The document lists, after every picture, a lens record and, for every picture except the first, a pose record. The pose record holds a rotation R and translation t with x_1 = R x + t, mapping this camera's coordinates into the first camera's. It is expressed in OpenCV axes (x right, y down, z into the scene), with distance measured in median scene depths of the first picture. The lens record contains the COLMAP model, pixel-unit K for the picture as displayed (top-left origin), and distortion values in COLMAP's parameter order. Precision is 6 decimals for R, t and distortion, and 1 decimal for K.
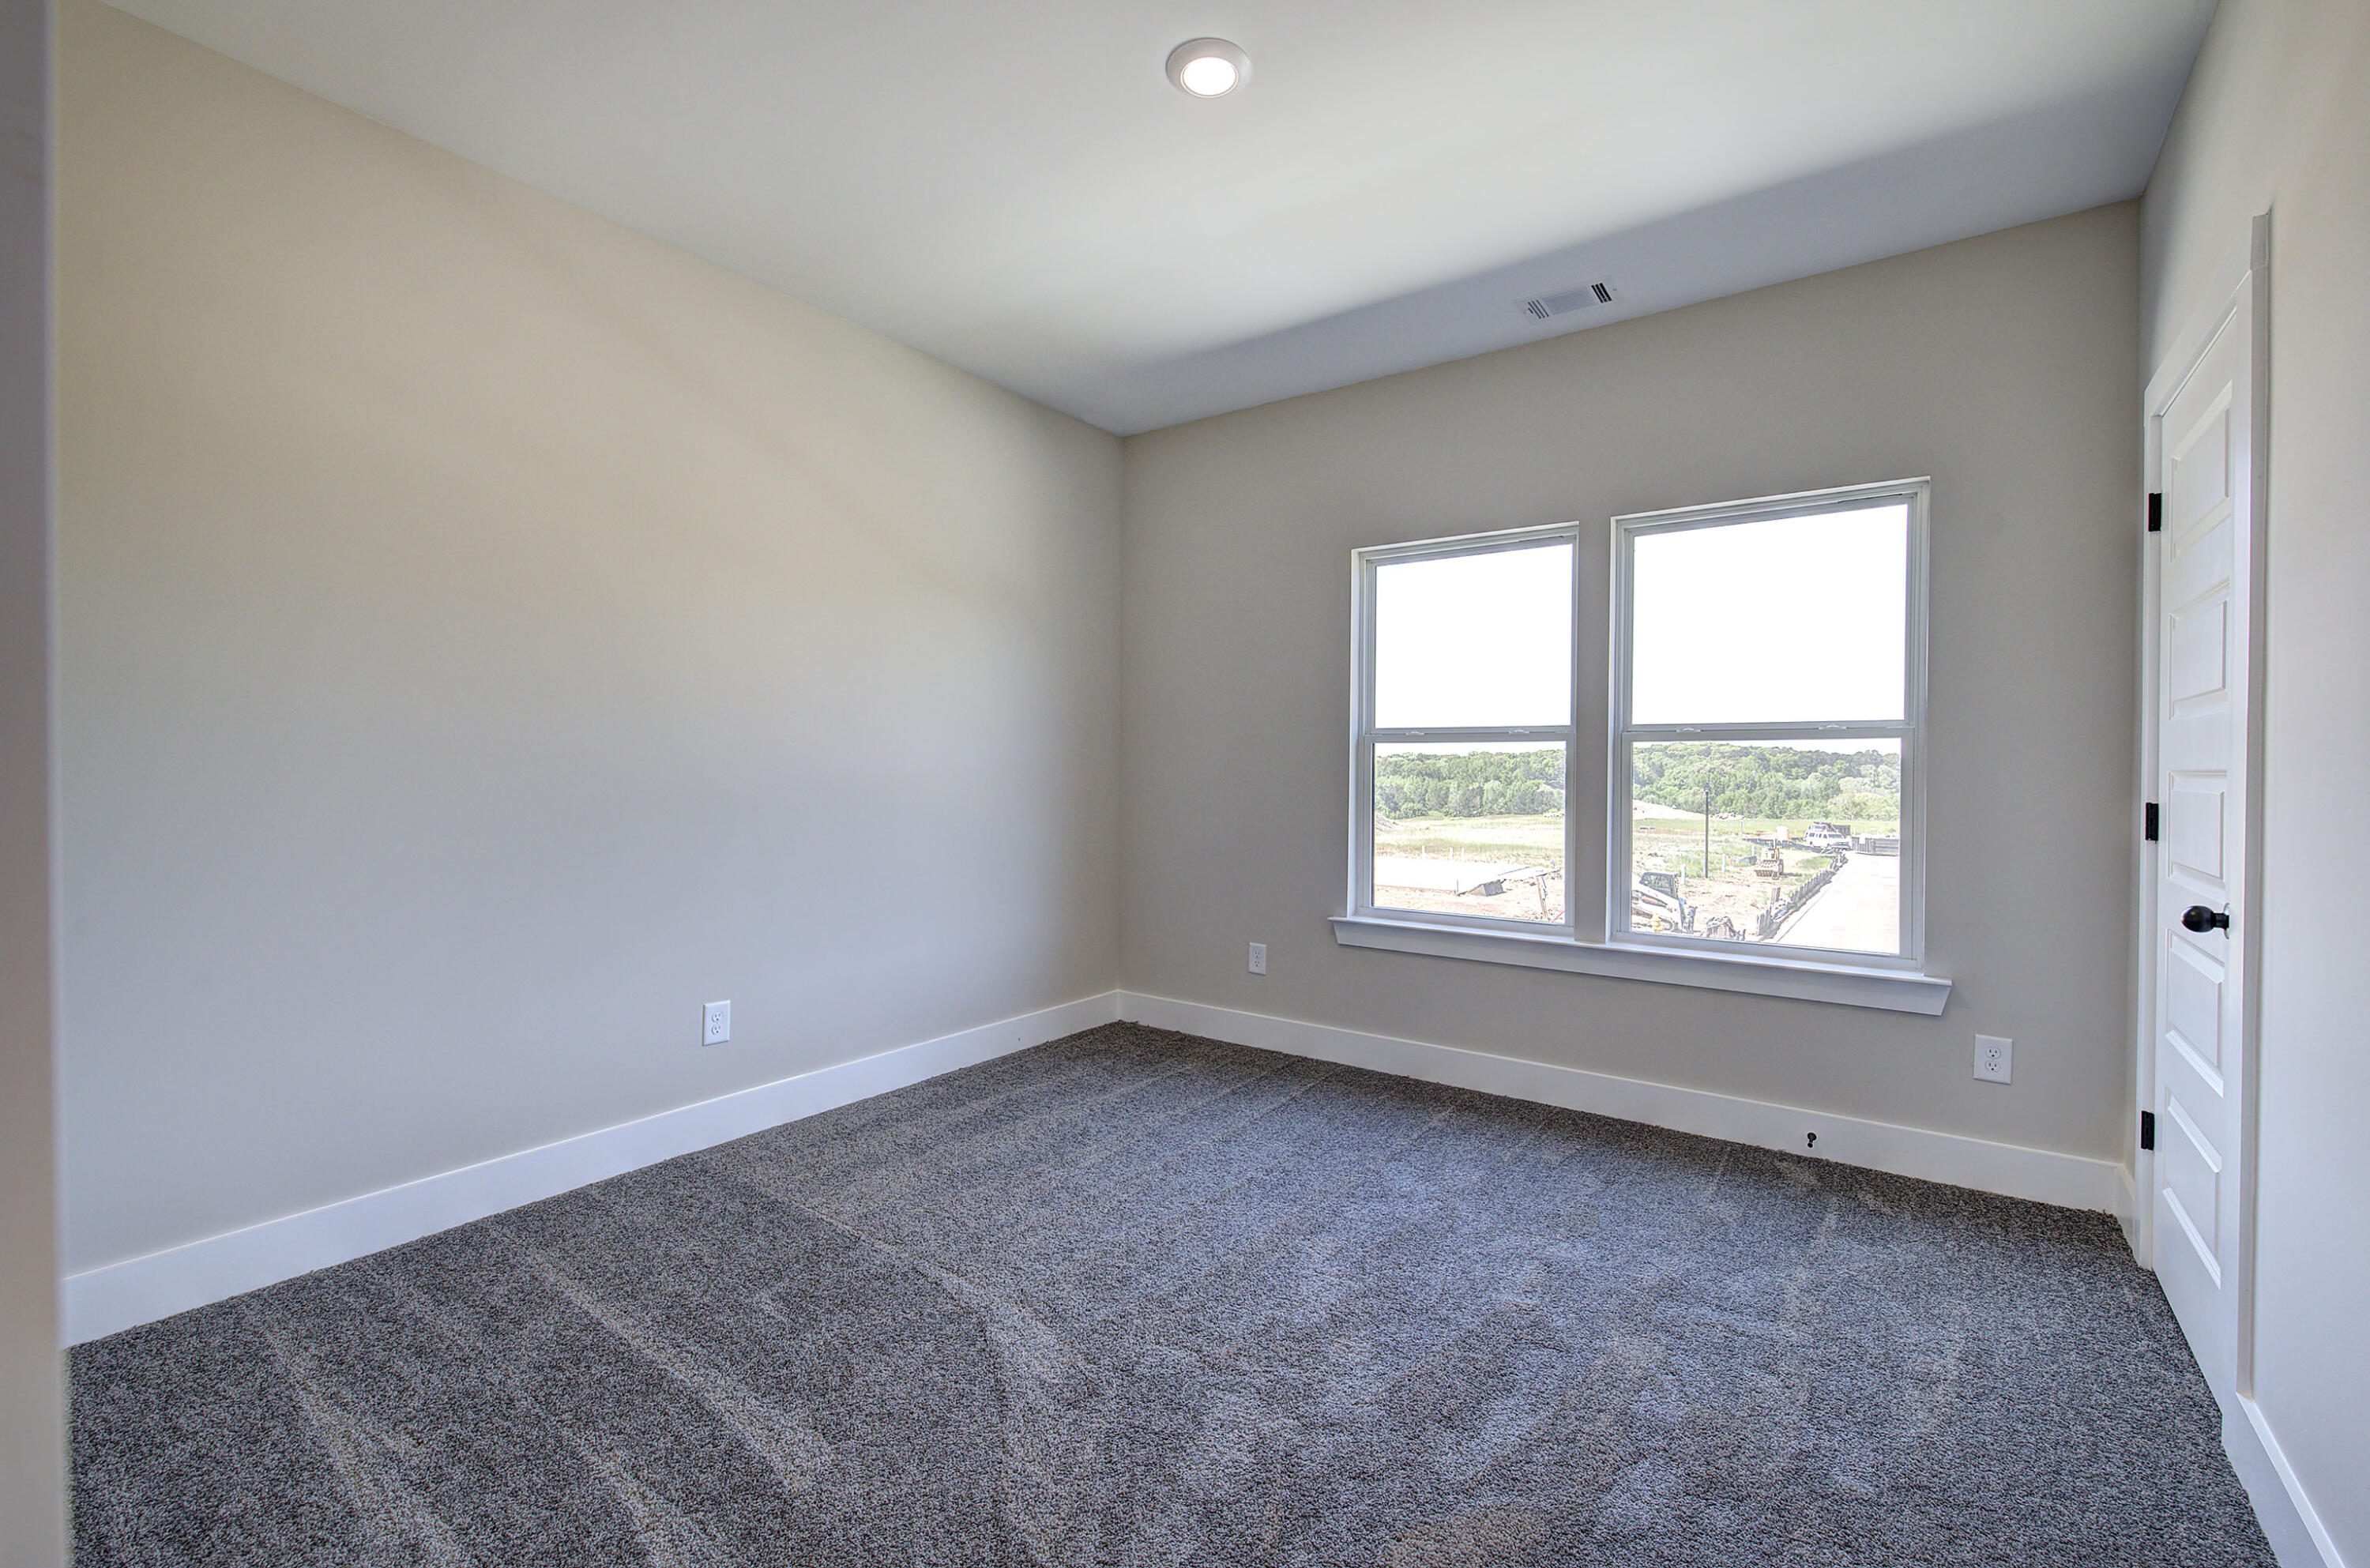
lens RADIAL K [[1001.7, 0, 1196.5], [0, 1001.7, 776.5], [0, 0, 1]] dist [-0.007873, 0.002900]
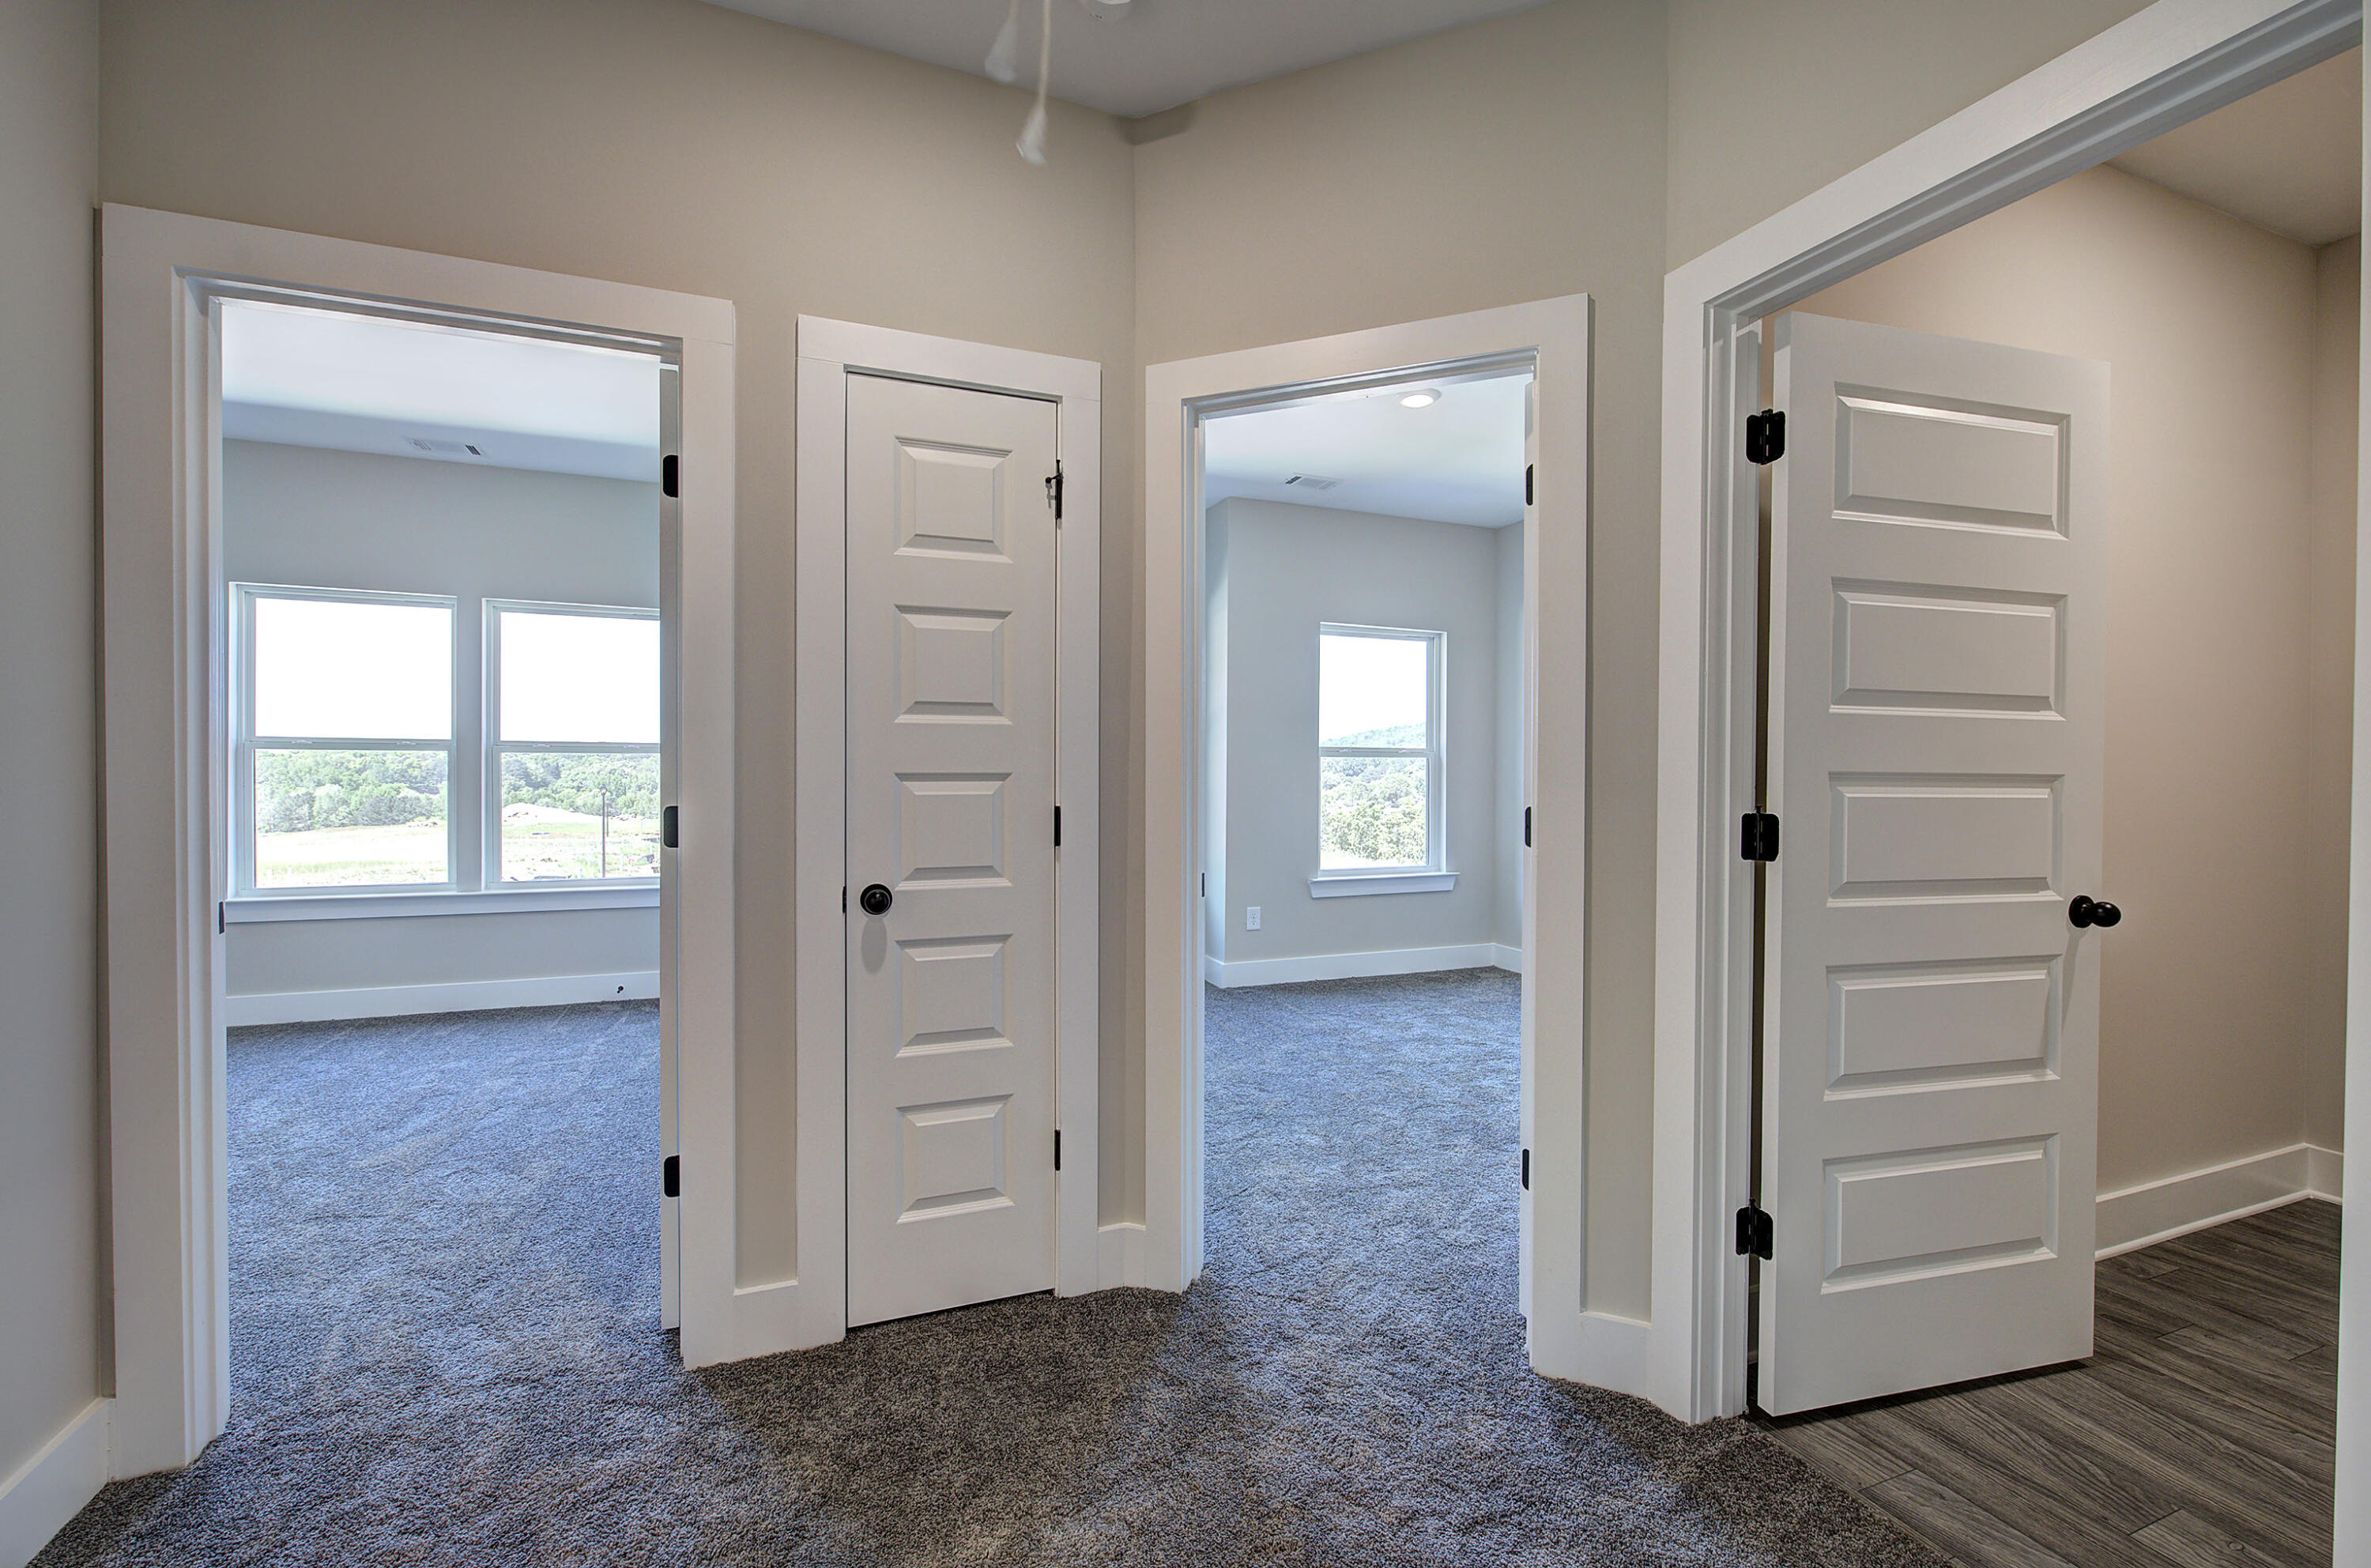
lens RADIAL K [[1002.2, 0, 1194.2], [0, 1002.2, 781.8], [0, 0, 1]] dist [-0.007873, 0.002900]
pose [[0.538029, -0.009701, 0.842871, -0.246860], [0.006263, 0.999952, 0.007511, 0.003068], [-0.842903, 0.001238, 0.538064, -0.632601]]
